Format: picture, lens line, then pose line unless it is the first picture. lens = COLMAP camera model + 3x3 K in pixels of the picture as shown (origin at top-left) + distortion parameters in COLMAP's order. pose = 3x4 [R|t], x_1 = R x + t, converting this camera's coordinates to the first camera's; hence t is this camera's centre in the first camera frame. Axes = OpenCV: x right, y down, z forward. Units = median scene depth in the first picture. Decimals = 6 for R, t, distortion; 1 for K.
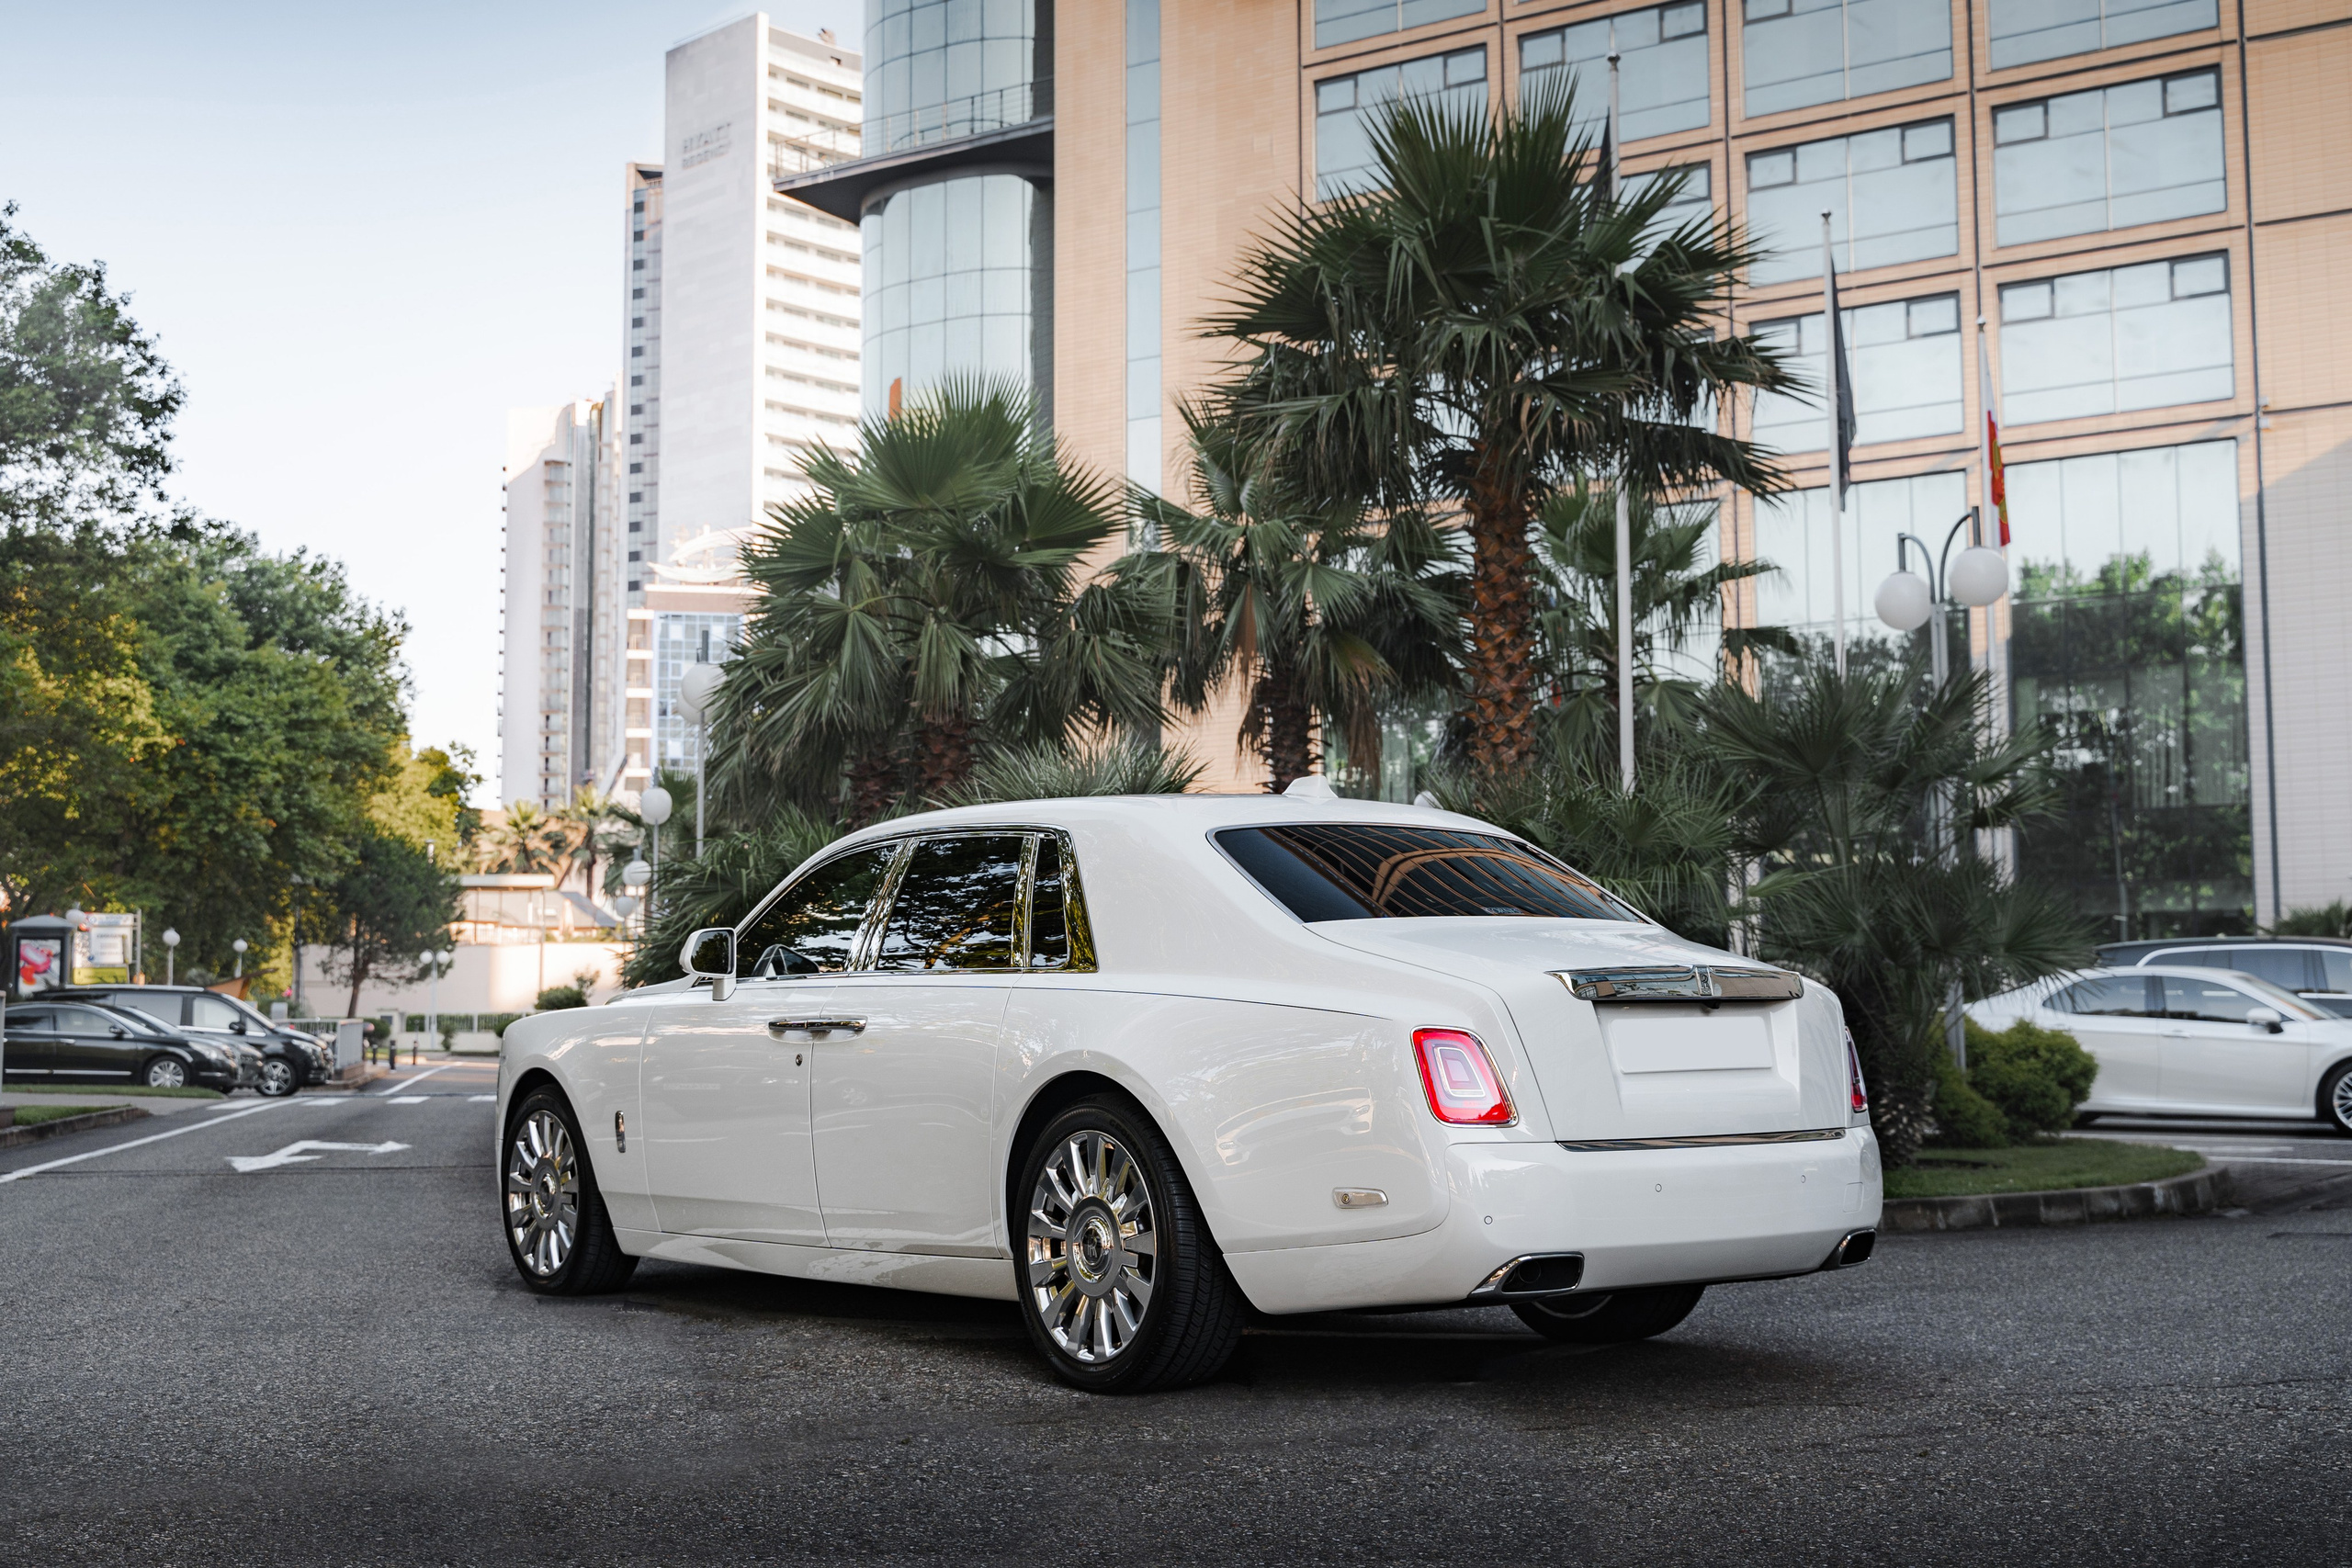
lens RADIAL K [[2858.6, 0, 1204.8], [0, 2858.6, 774.0], [0, 0, 1]] dist [0.005341, -0.026089]
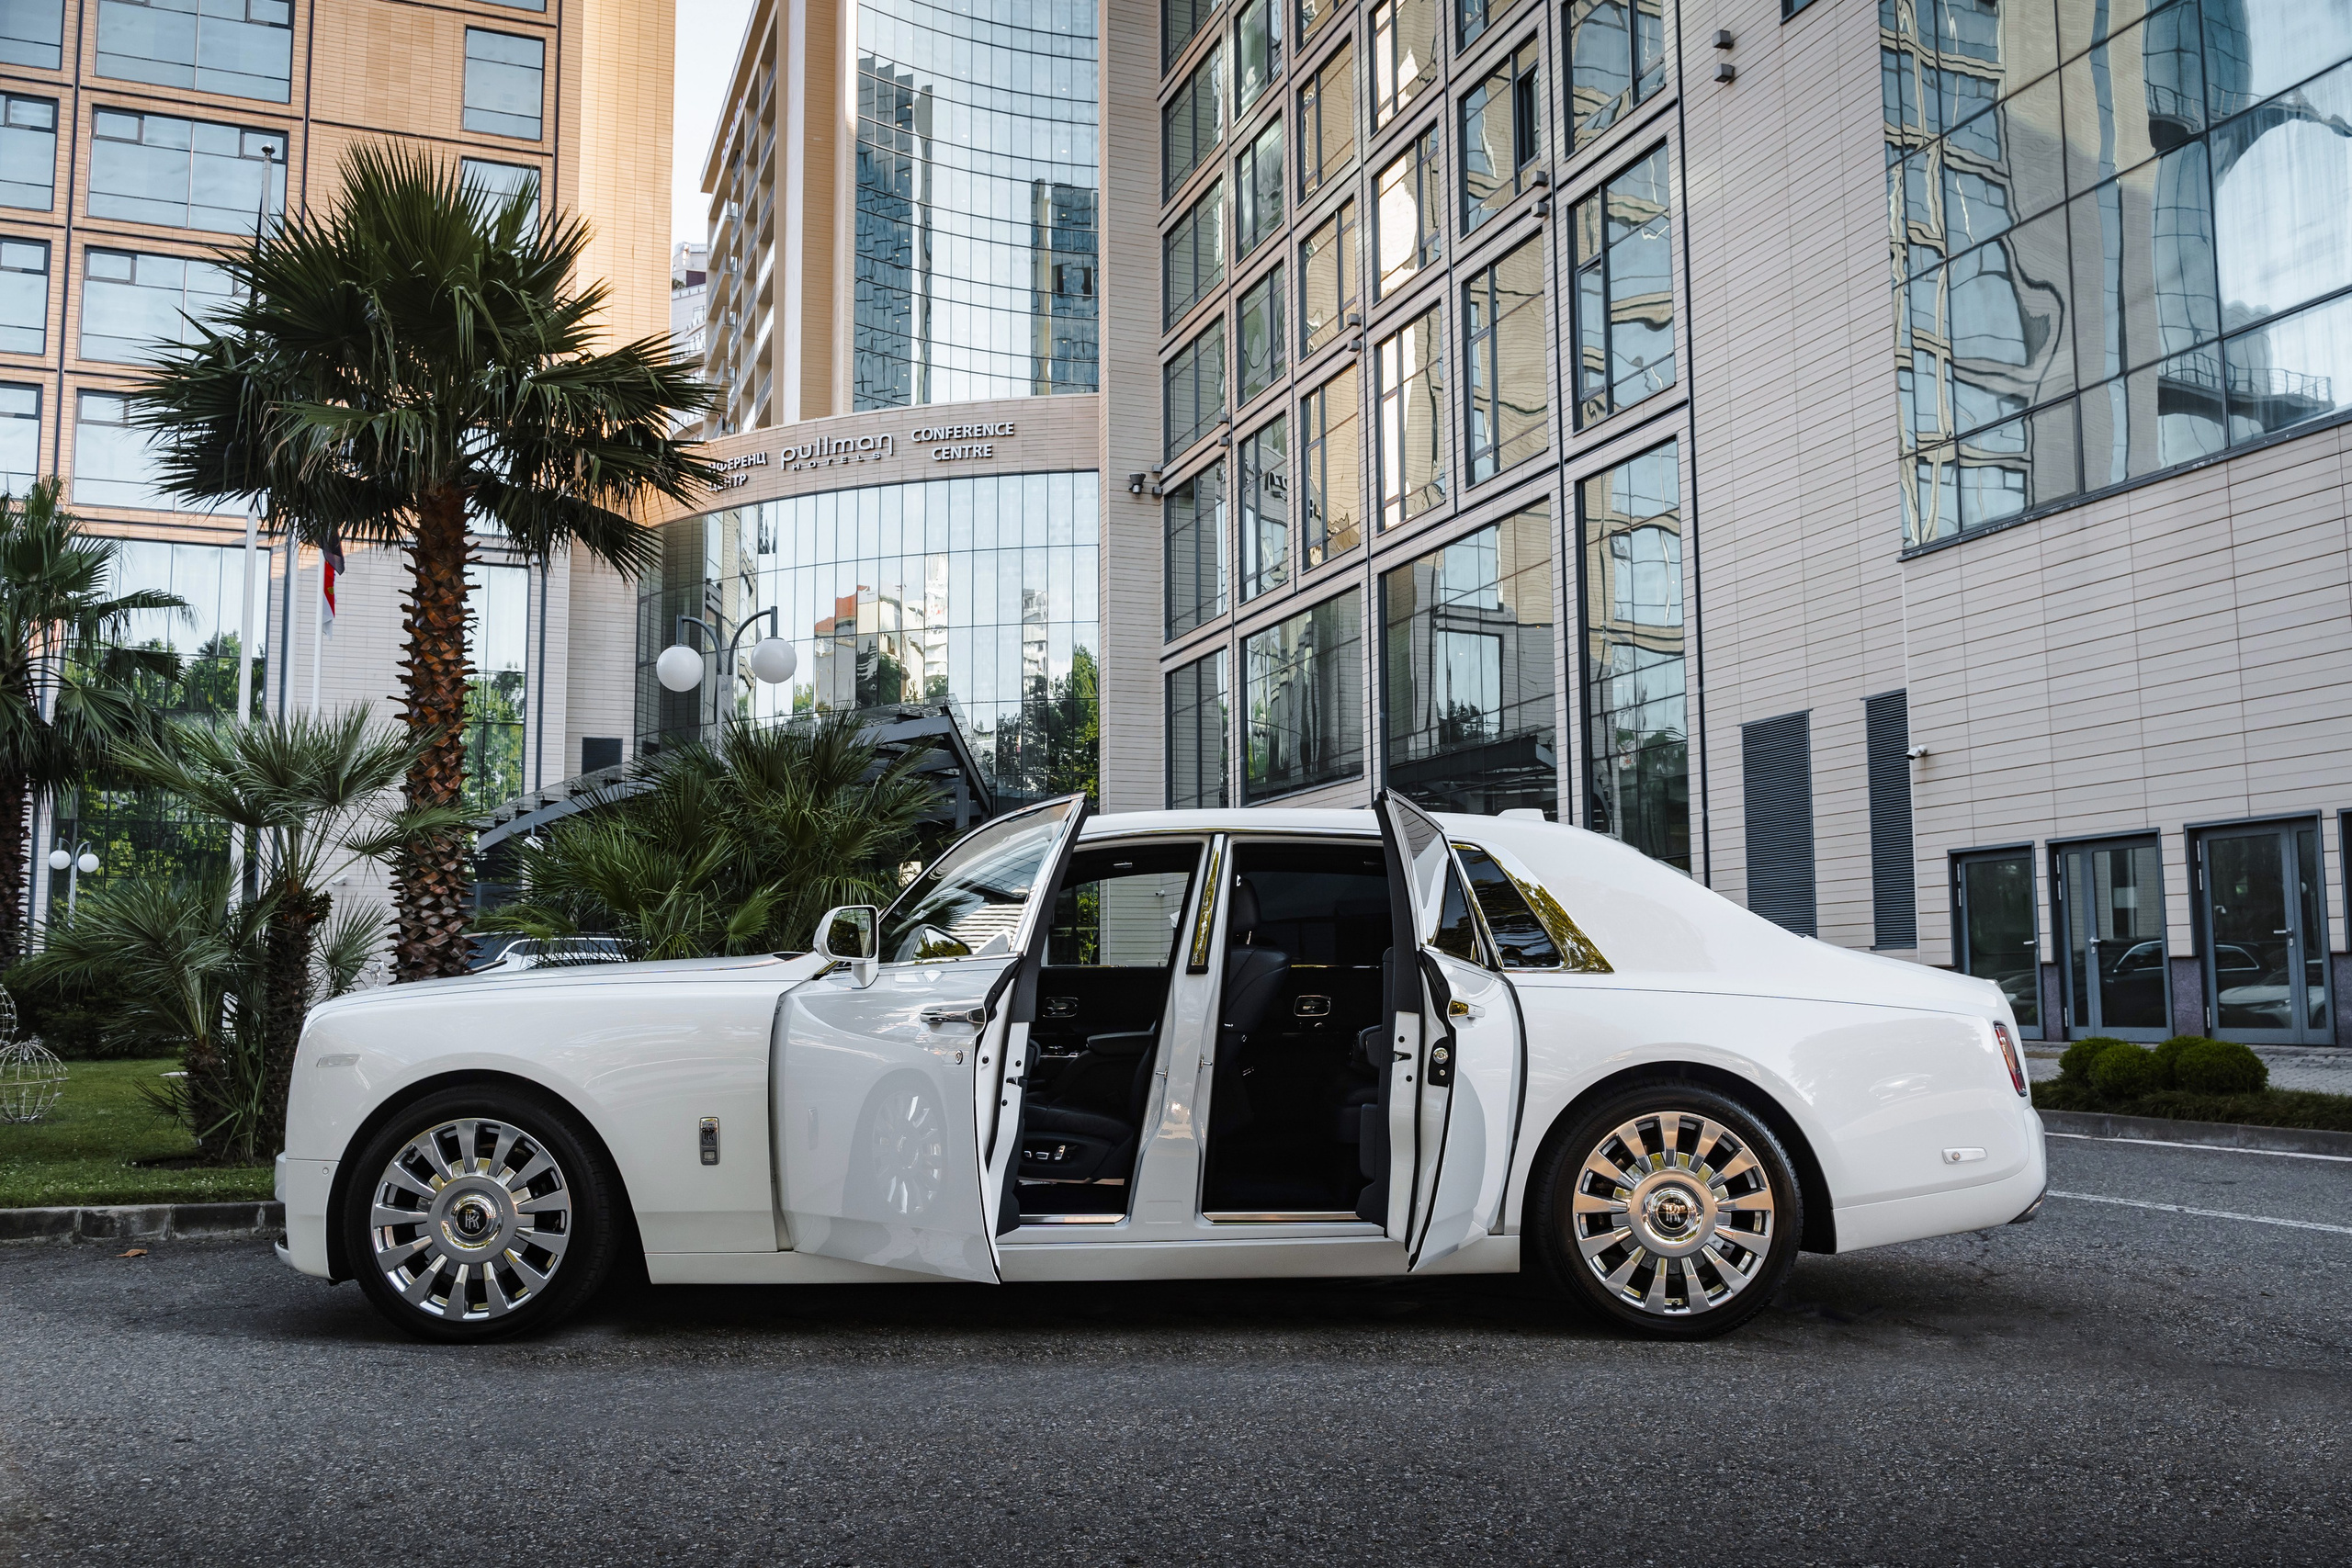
lens RADIAL K [[1999.1, 0, 1190.6], [0, 1999.1, 791.2], [0, 0, 1]] dist [0.007942, 0.003043]
pose [[0.598708, 0.087176, 0.796209, -0.188401], [-0.078425, 0.995663, -0.050042, 0.012189], [-0.797119, -0.032482, 0.602949, 0.159503]]
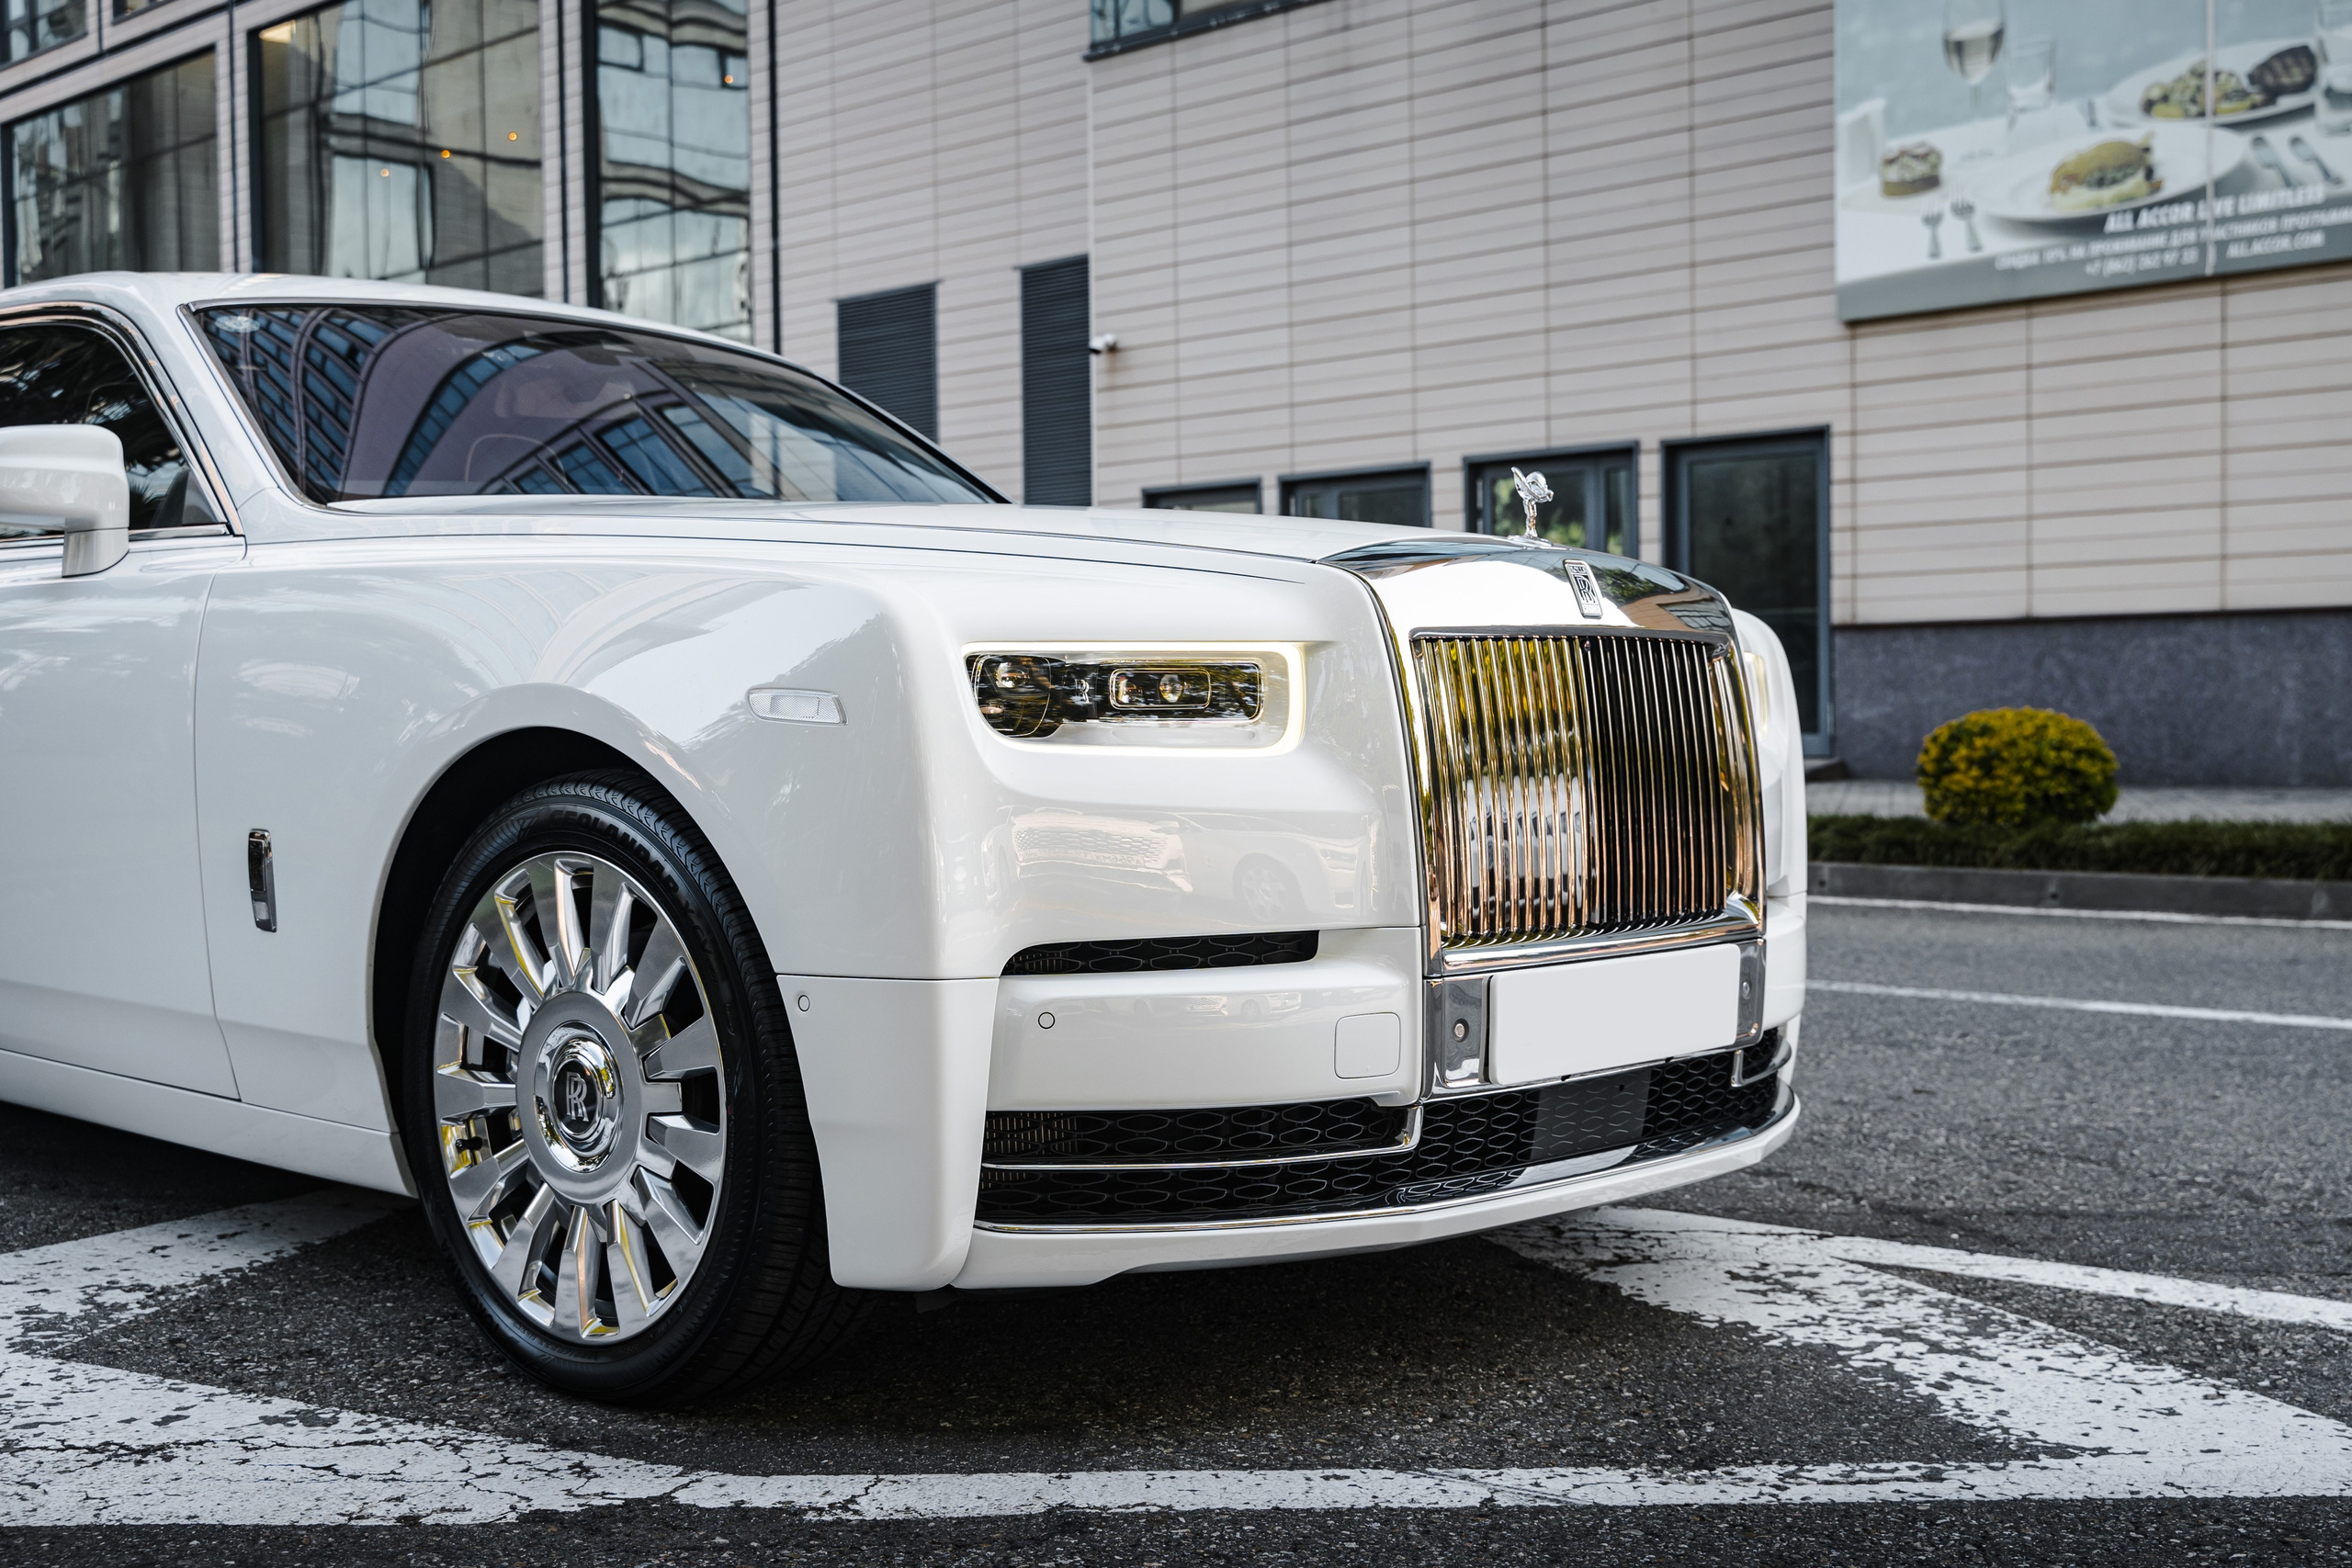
lens RADIAL K [[2880.7, 0, 1186.6], [0, 2880.7, 793.8], [0, 0, 1]] dist [0.007417, 0.025800]
pose [[0.215769, -0.017171, 0.976293, -0.154578], [-0.091488, 0.995092, 0.037721, 0.023200], [-0.972149, -0.097458, 0.213139, 0.201485]]
